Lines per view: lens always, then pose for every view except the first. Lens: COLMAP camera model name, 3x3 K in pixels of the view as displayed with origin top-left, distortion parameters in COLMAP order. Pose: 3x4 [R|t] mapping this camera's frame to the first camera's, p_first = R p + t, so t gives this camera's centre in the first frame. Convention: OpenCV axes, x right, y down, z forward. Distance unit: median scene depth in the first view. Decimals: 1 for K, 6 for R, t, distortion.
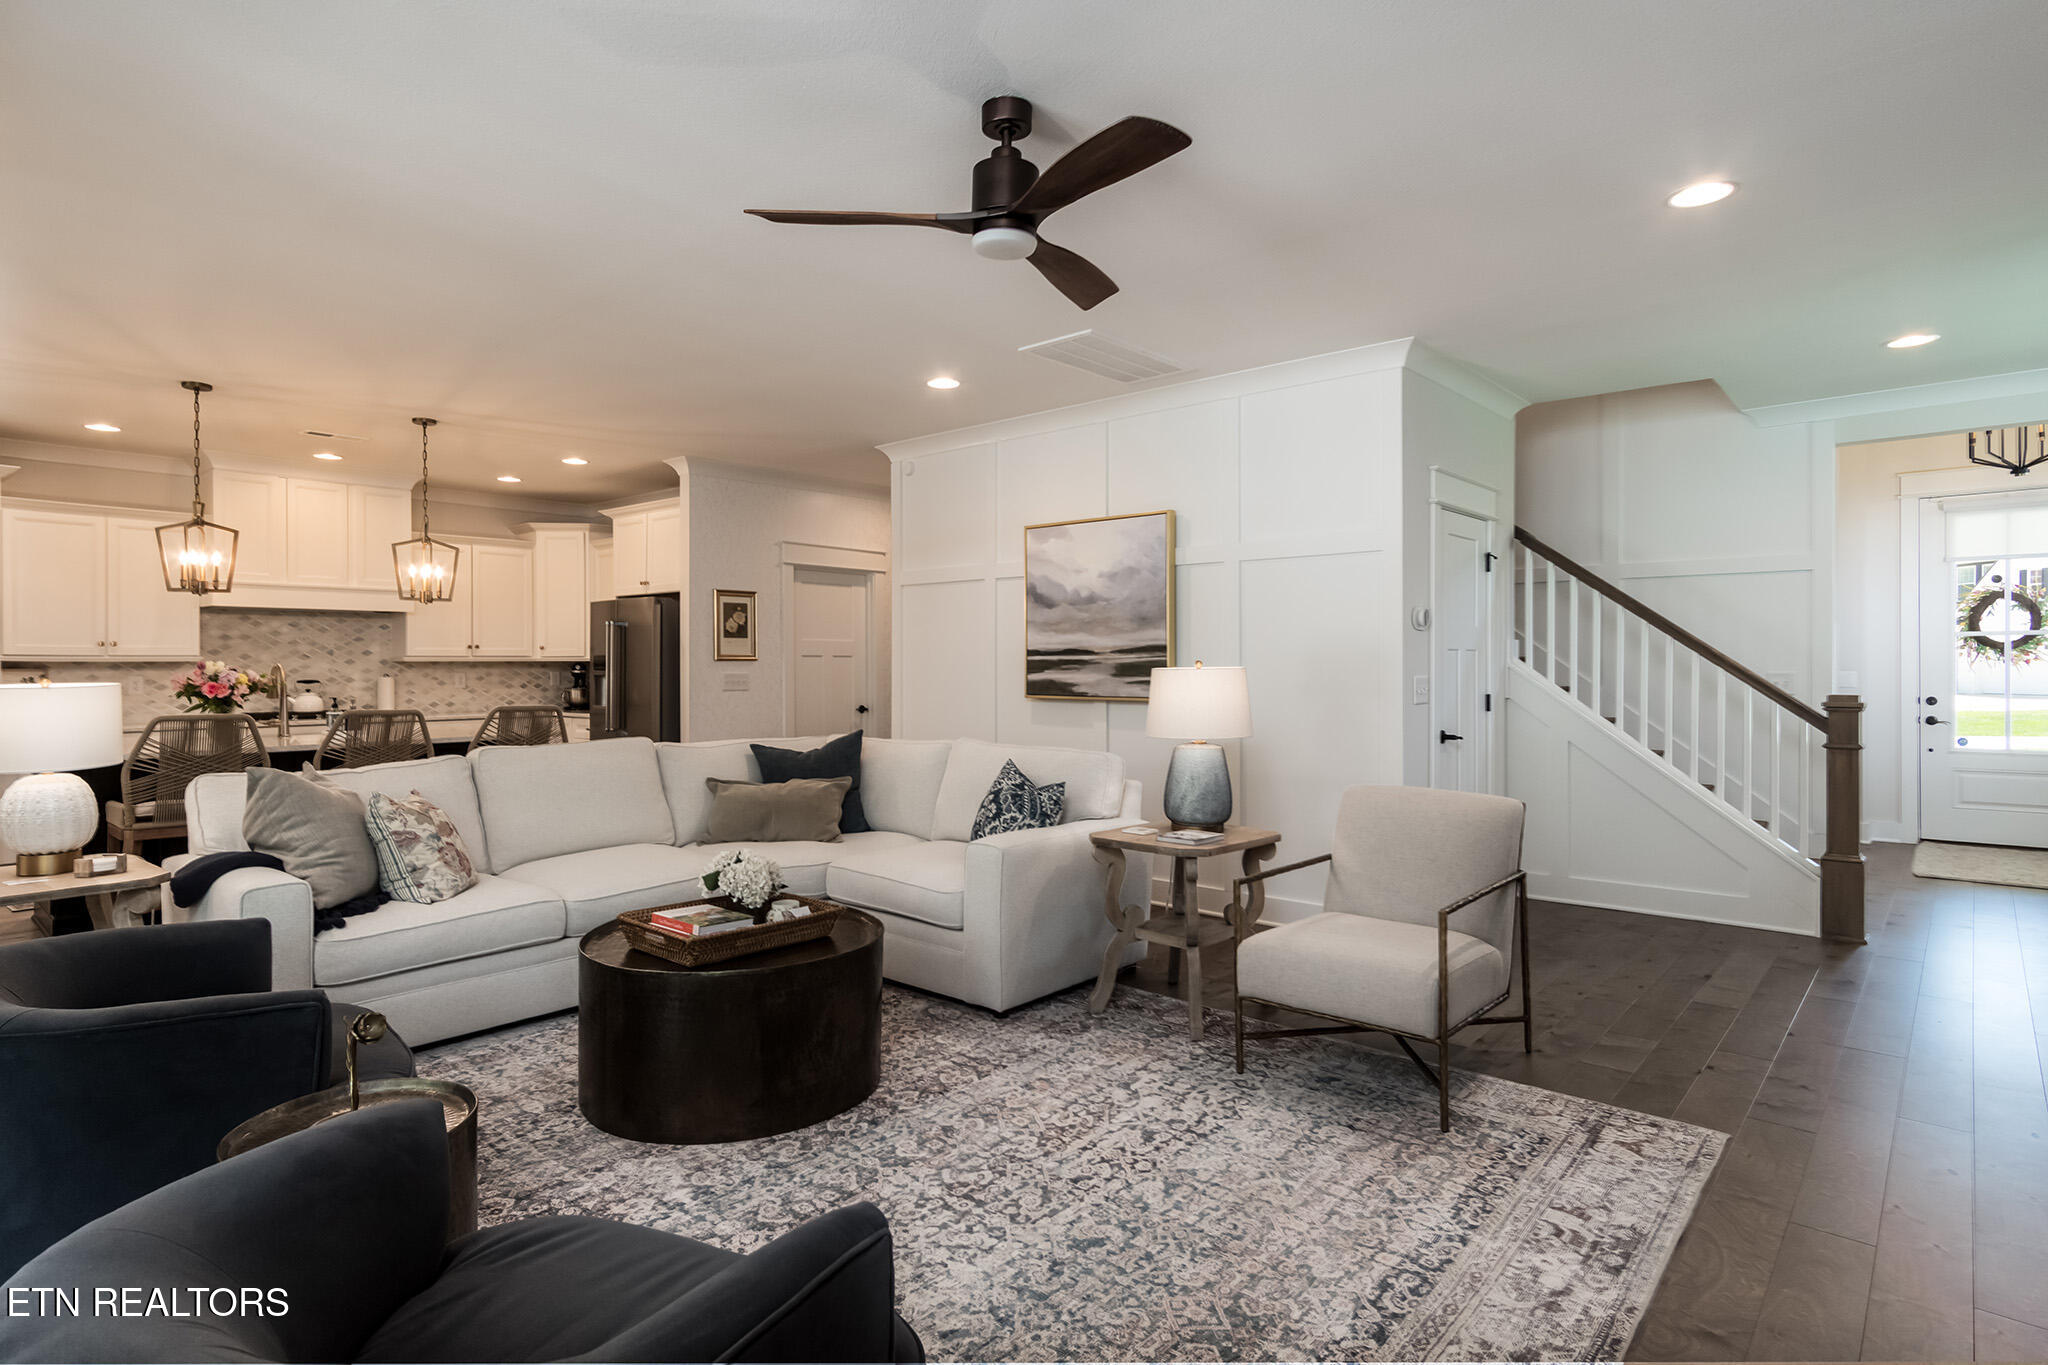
lens RADIAL K [[1096.7, 0, 1036.4], [0, 1096.7, 668.7], [0, 0, 1]] dist [0.005888, 0.001598]
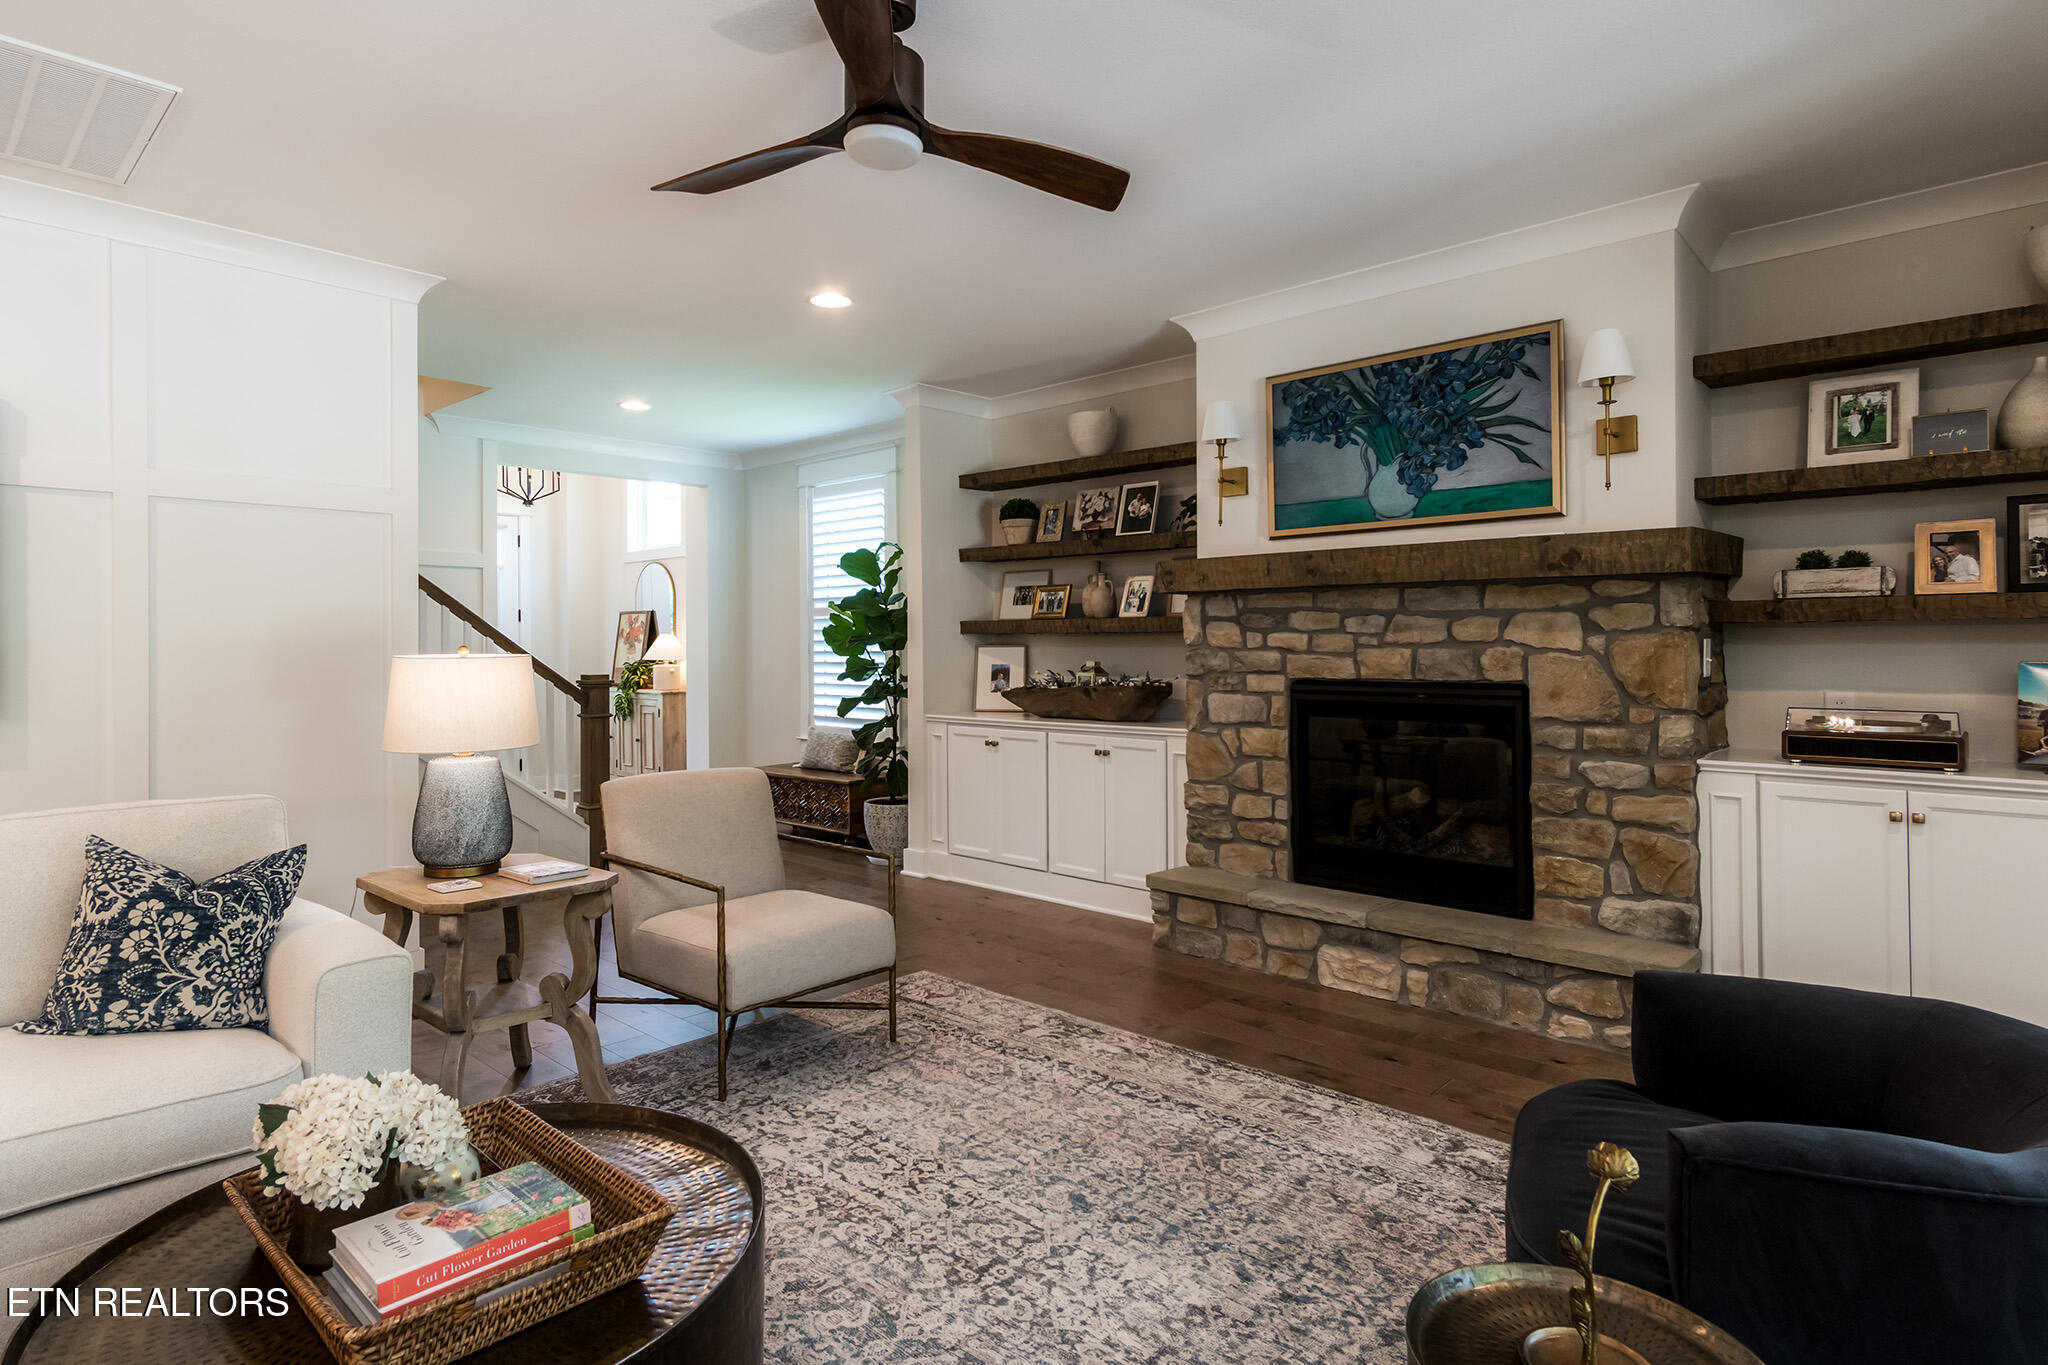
lens RADIAL K [[1096.7, 0, 988.2], [0, 1096.7, 630.7], [0, 0, 1]] dist [0.005888, 0.001598]
pose [[0.040113, 0.013919, 0.999098, -0.837598], [0.010062, 0.999847, -0.014334, -0.005959], [-0.999144, 0.010628, 0.039967, 0.862239]]
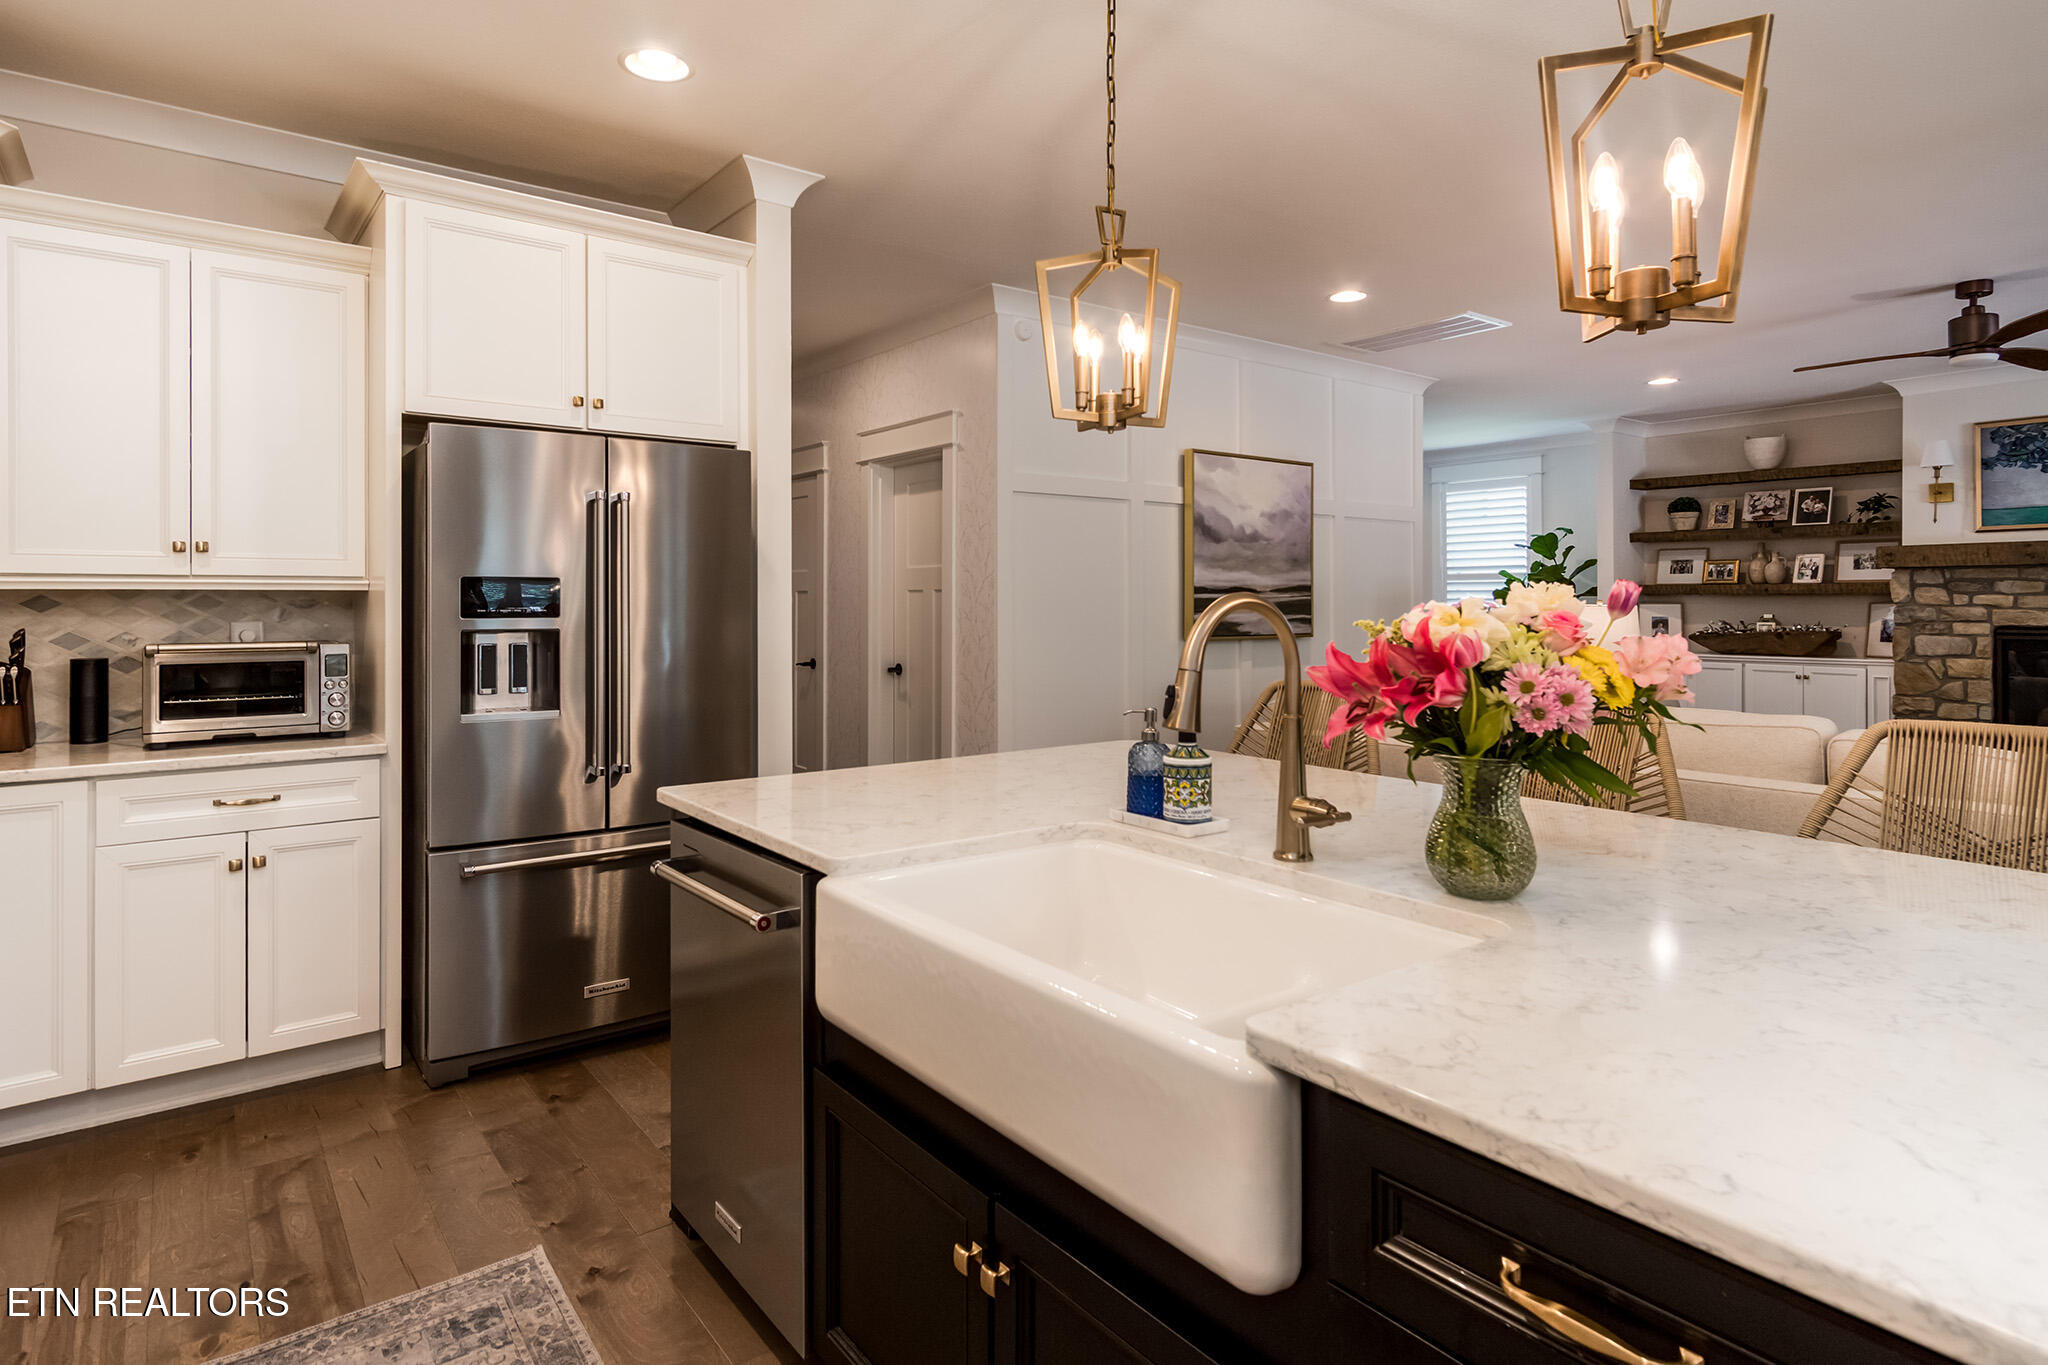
lens RADIAL K [[1096.7, 0, 1008.1], [0, 1096.7, 598.6], [0, 0, 1]] dist [0.005888, 0.001598]
pose [[0.197094, 0.006264, 0.980365, -2.334013], [0.004039, 0.999966, -0.007202, -0.004308], [-0.980376, 0.005379, 0.197062, 2.479164]]
